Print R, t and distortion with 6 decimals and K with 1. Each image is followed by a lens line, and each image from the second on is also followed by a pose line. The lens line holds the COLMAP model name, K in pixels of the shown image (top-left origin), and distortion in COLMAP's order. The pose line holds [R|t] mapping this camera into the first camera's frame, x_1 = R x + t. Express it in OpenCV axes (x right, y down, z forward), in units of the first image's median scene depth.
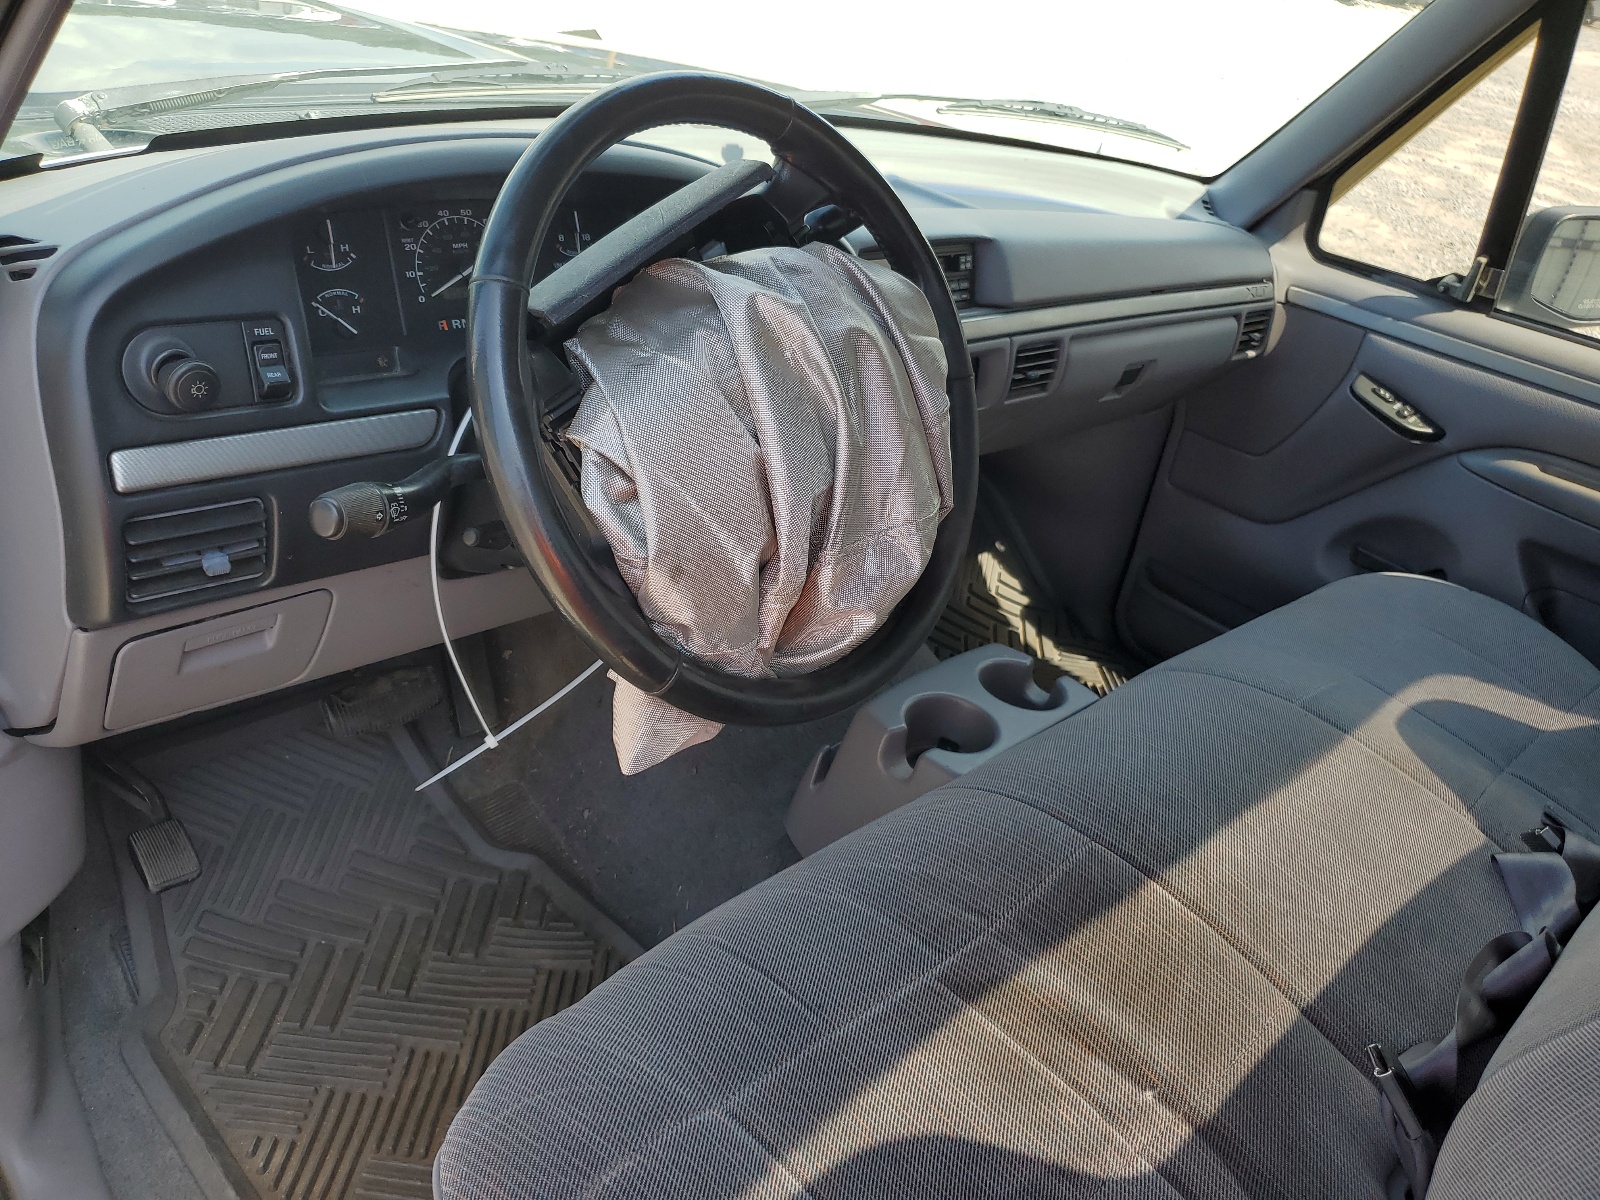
lens RADIAL K [[1290.0, 0, 800.0], [0, 1290.0, 600.0], [0, 0, 1]] dist [0.005884, -0.005928]
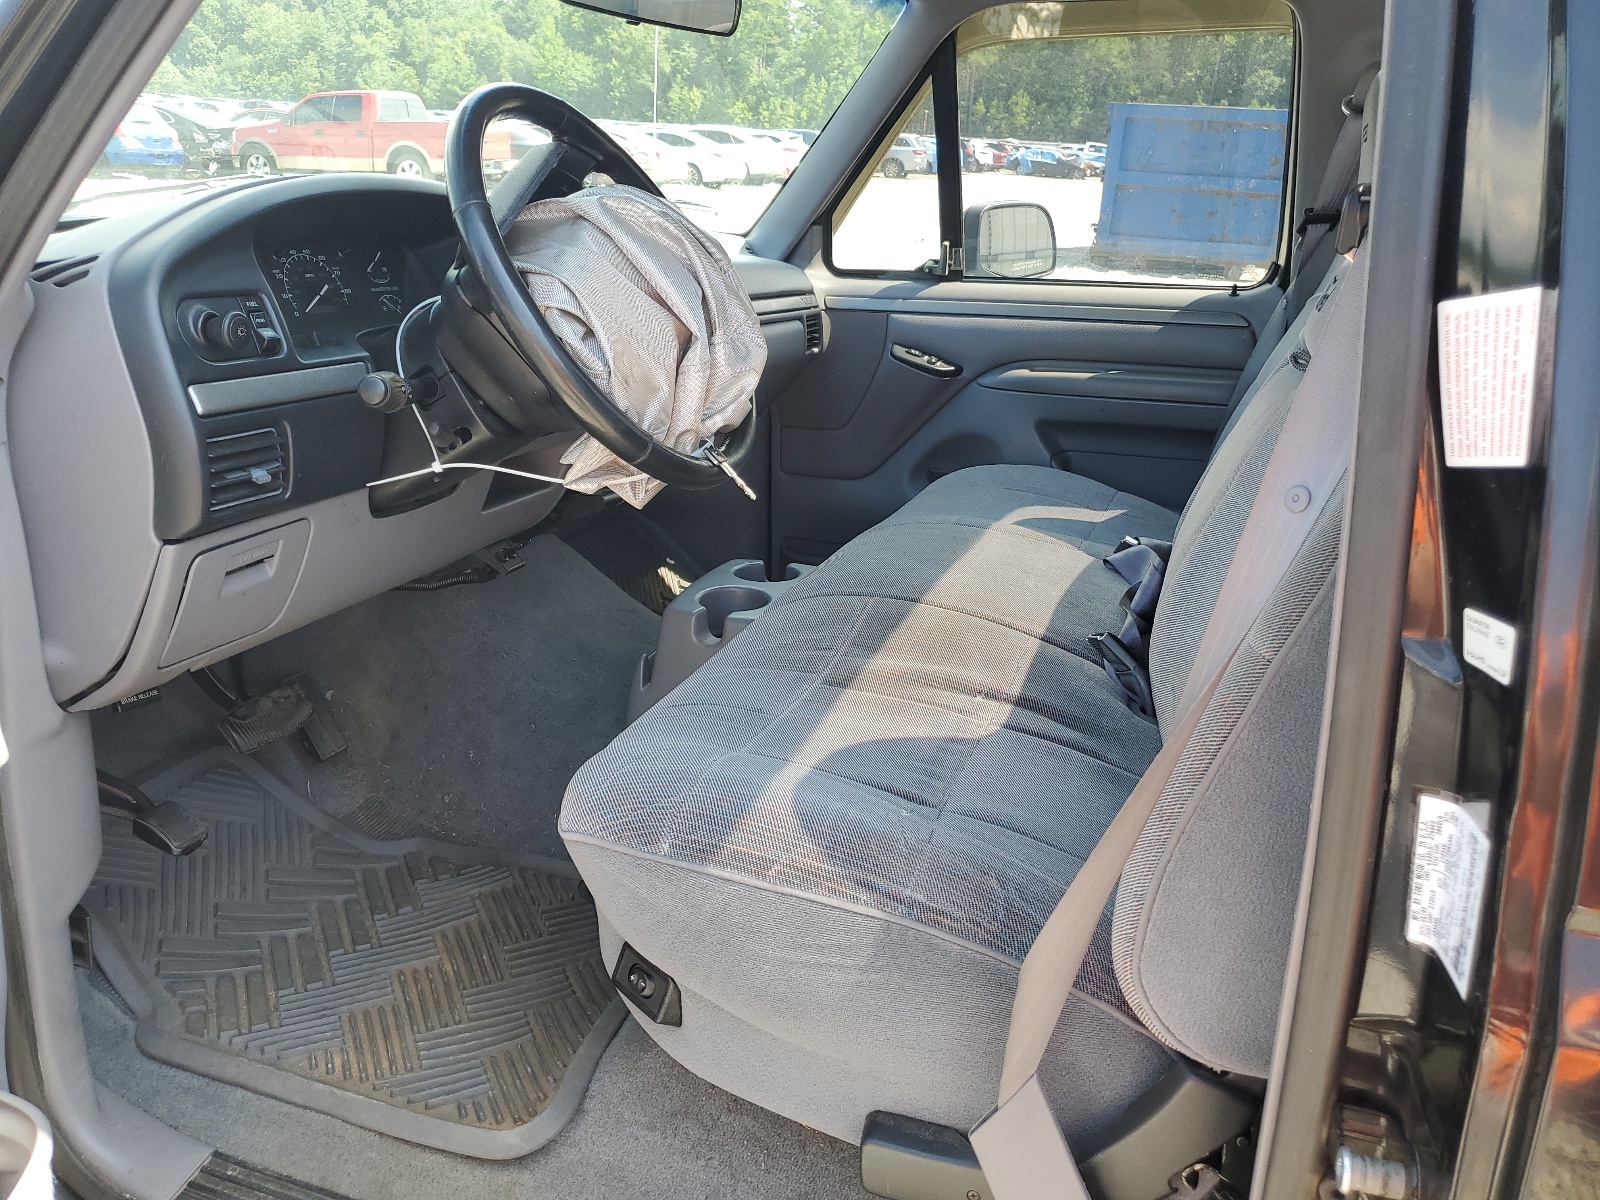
lens RADIAL K [[1254.5, 0, 800.0], [0, 1254.5, 600.0], [0, 0, 1]] dist [0.091378, -0.108930]
pose [[0.896899, -0.271347, 0.349203, -0.207578], [0.319346, 0.943640, -0.086960, 0.177579], [-0.305925, 0.189511, 0.933003, -0.168222]]
